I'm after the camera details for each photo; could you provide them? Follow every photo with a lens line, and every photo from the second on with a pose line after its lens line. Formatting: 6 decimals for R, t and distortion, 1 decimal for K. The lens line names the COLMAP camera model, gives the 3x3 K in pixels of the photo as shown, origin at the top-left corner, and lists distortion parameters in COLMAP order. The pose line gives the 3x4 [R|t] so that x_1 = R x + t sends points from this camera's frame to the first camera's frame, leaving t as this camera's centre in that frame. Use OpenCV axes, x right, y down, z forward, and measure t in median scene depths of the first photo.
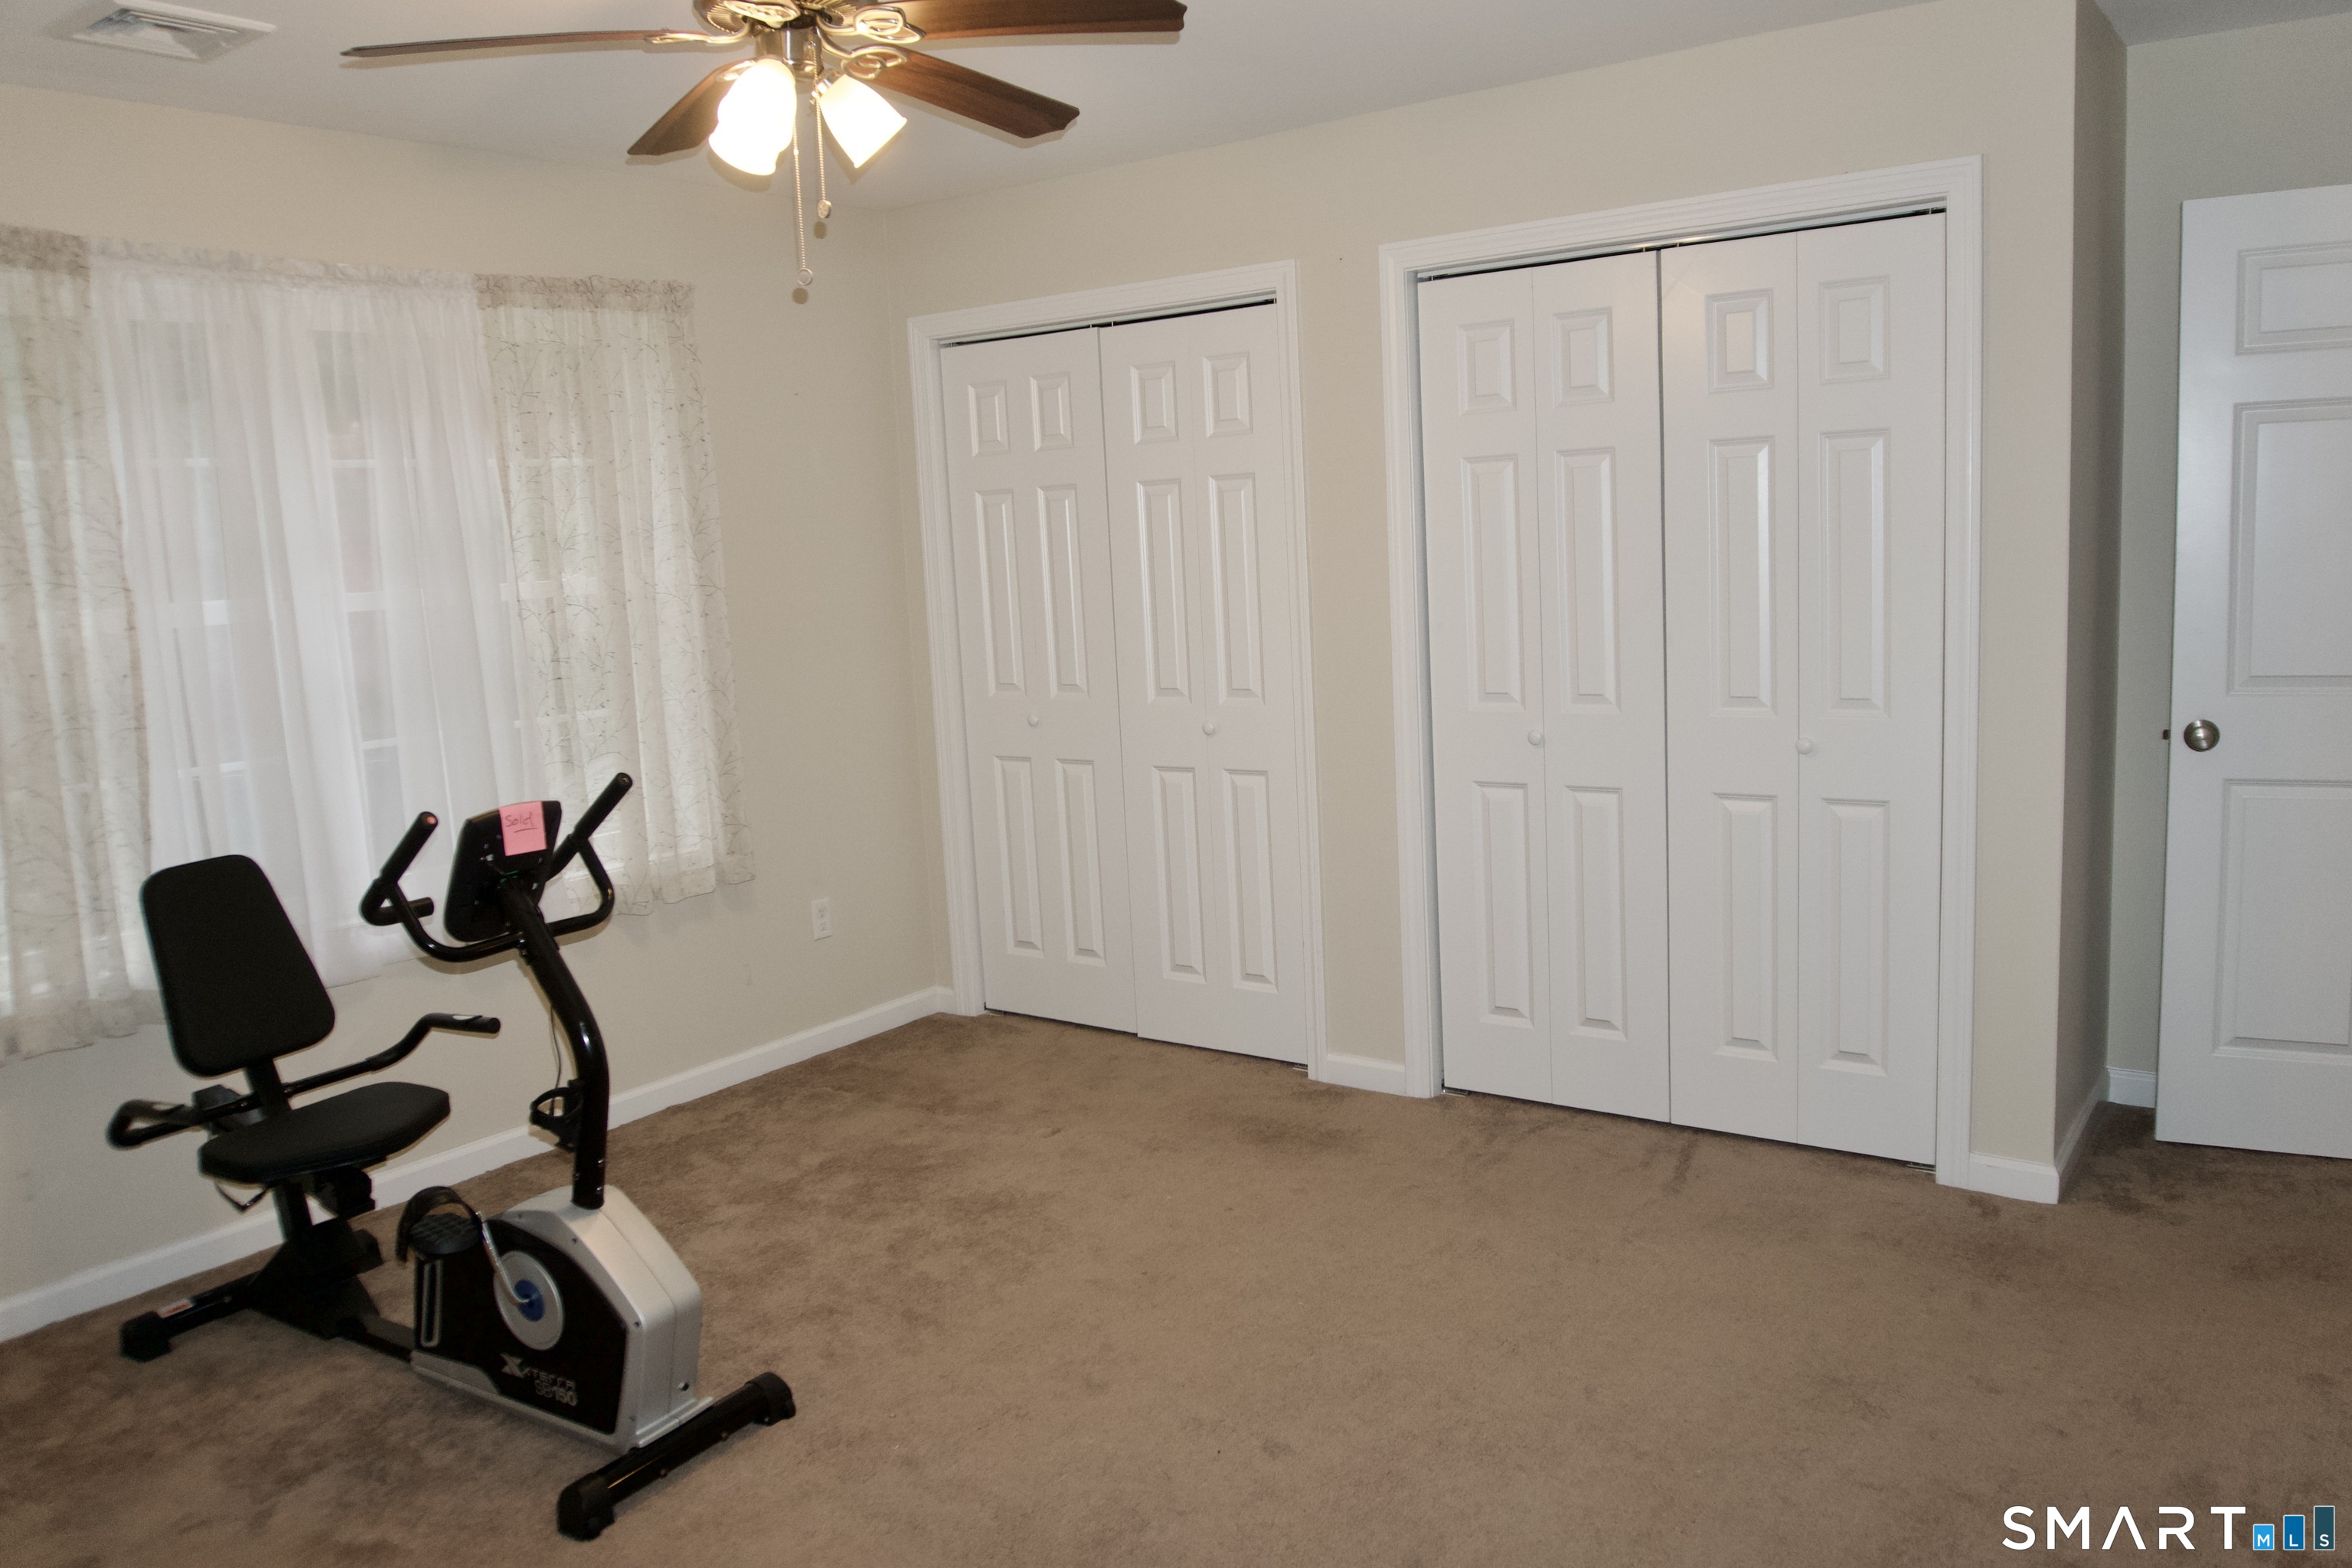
lens RADIAL K [[1765.7, 0, 1179.1], [0, 1765.7, 773.9], [0, 0, 1]] dist [-0.011970, -0.008320]
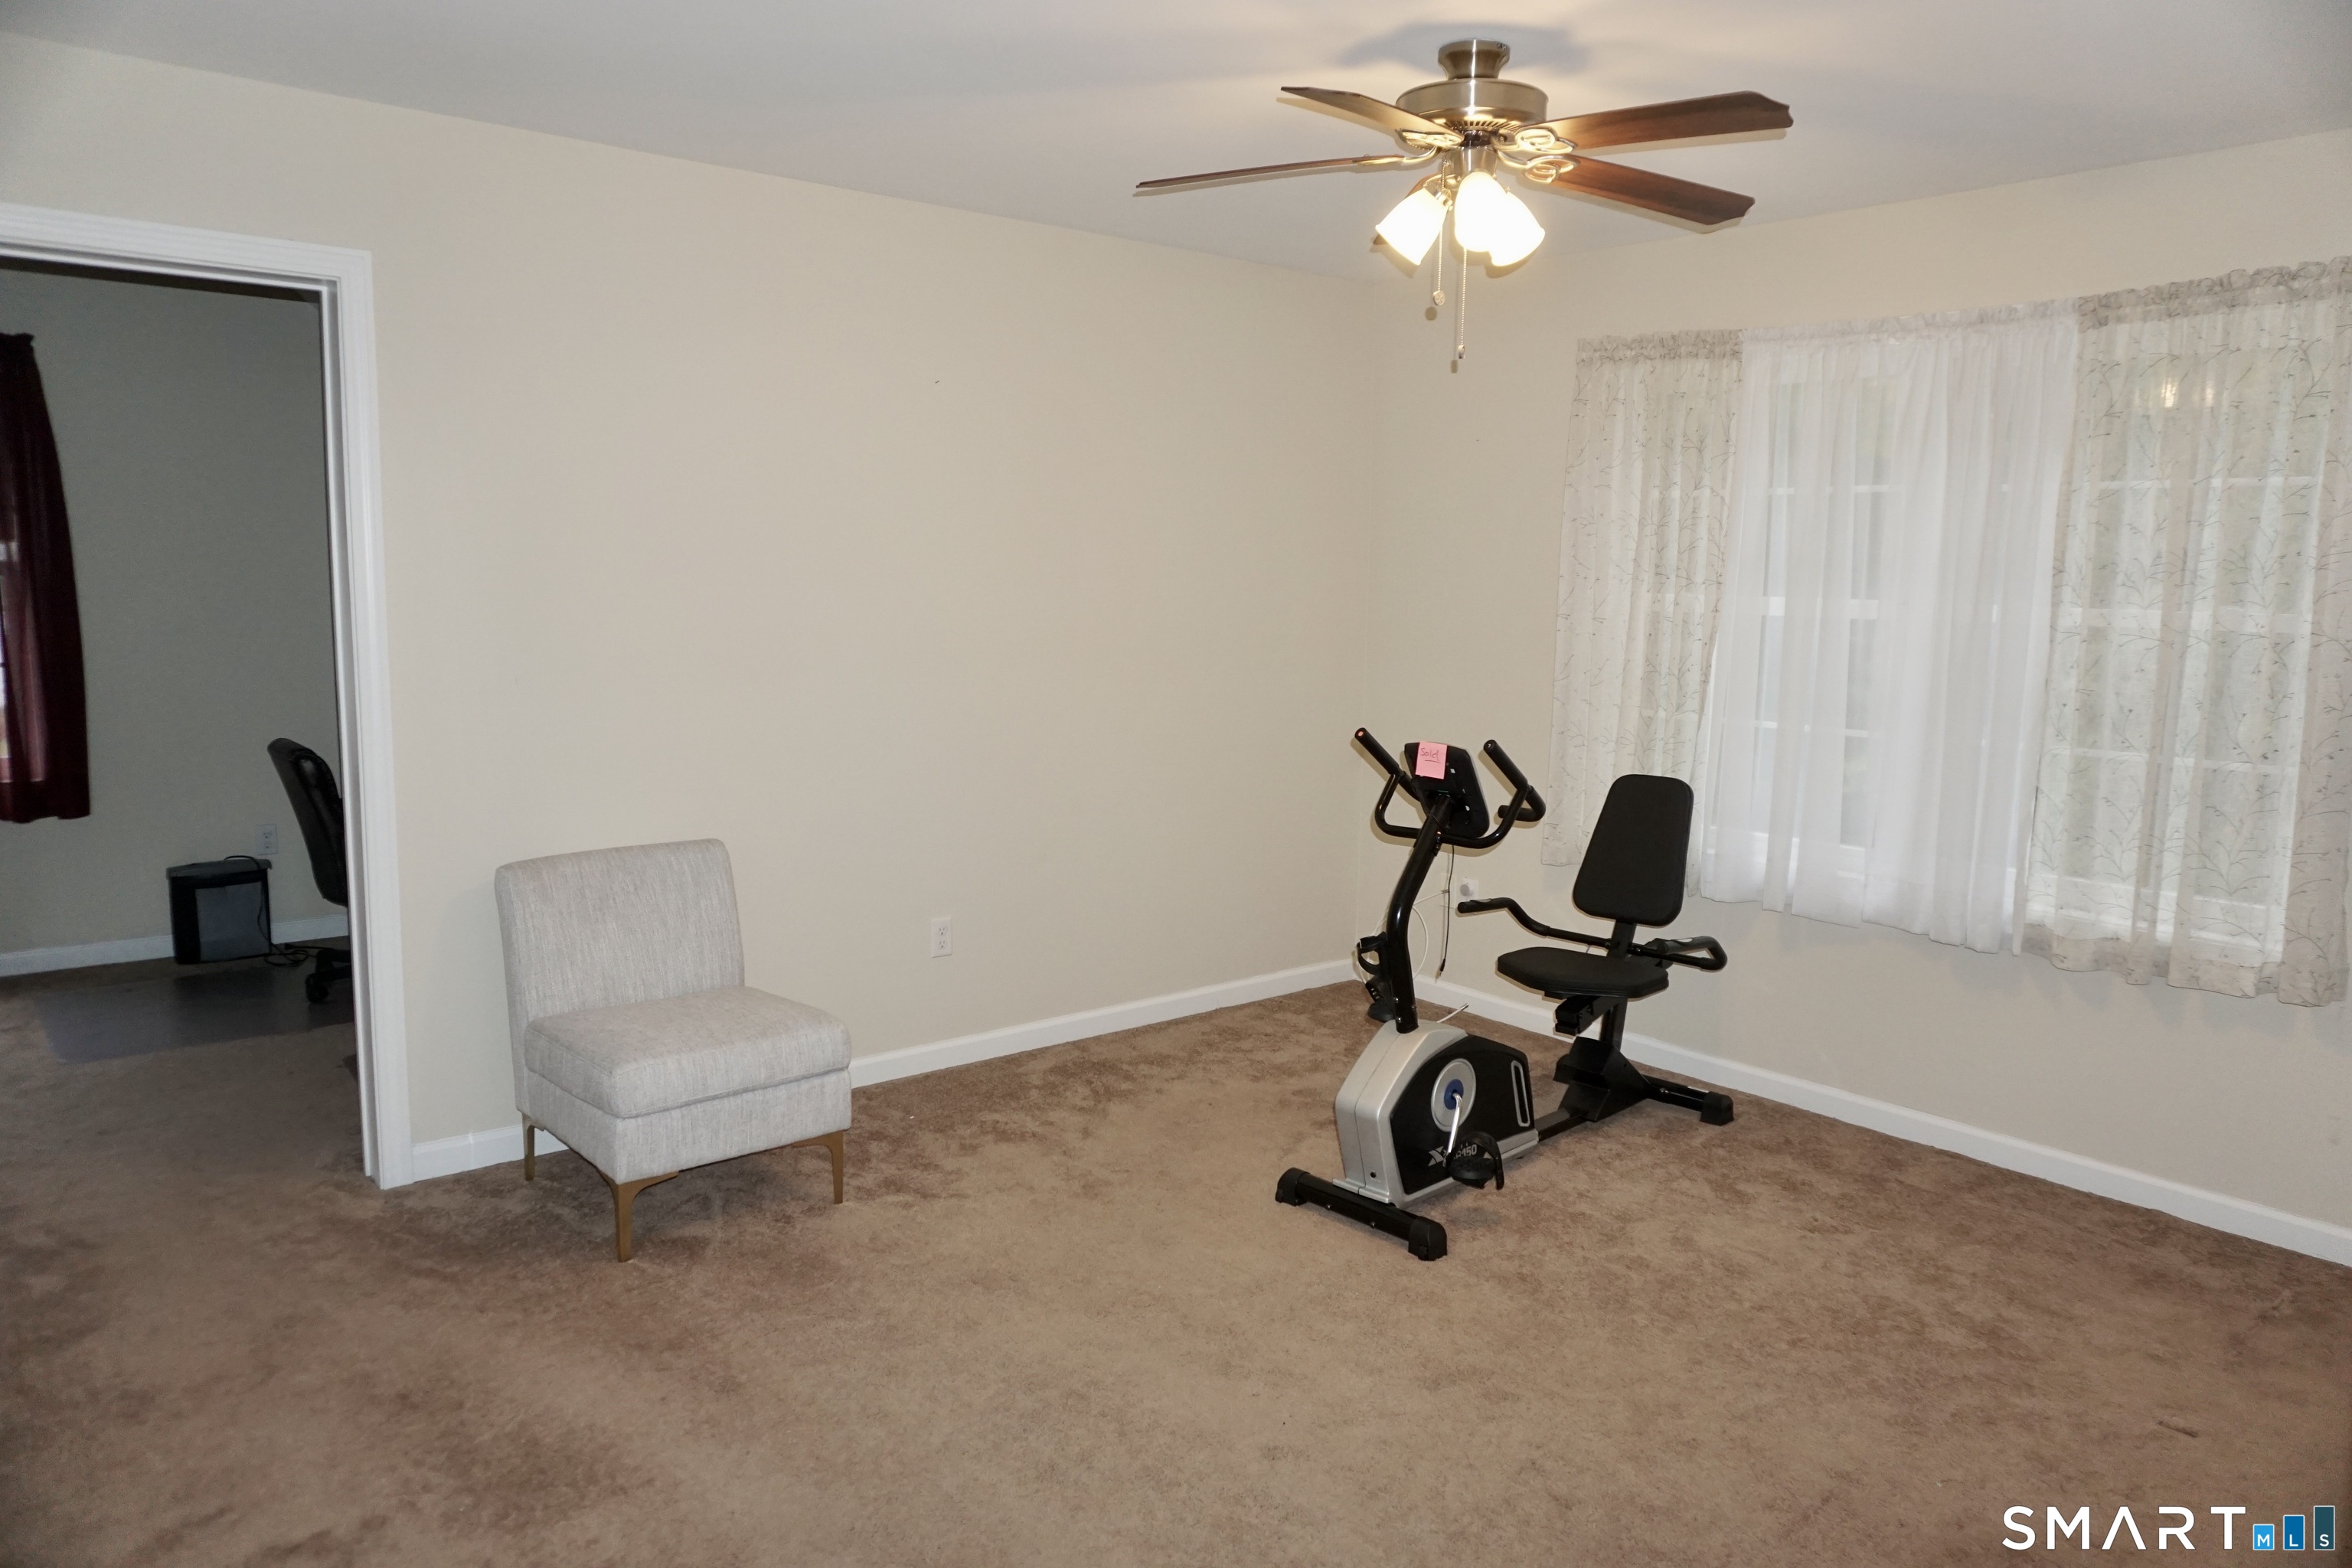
lens RADIAL K [[1765.7, 0, 1179.1], [0, 1765.7, 773.9], [0, 0, 1]] dist [-0.011970, -0.008320]
pose [[-0.275534, 0.167386, -0.946606, 0.791527], [-0.130380, 0.969117, 0.209317, -0.177599], [0.952408, 0.181092, -0.245201, 0.874020]]
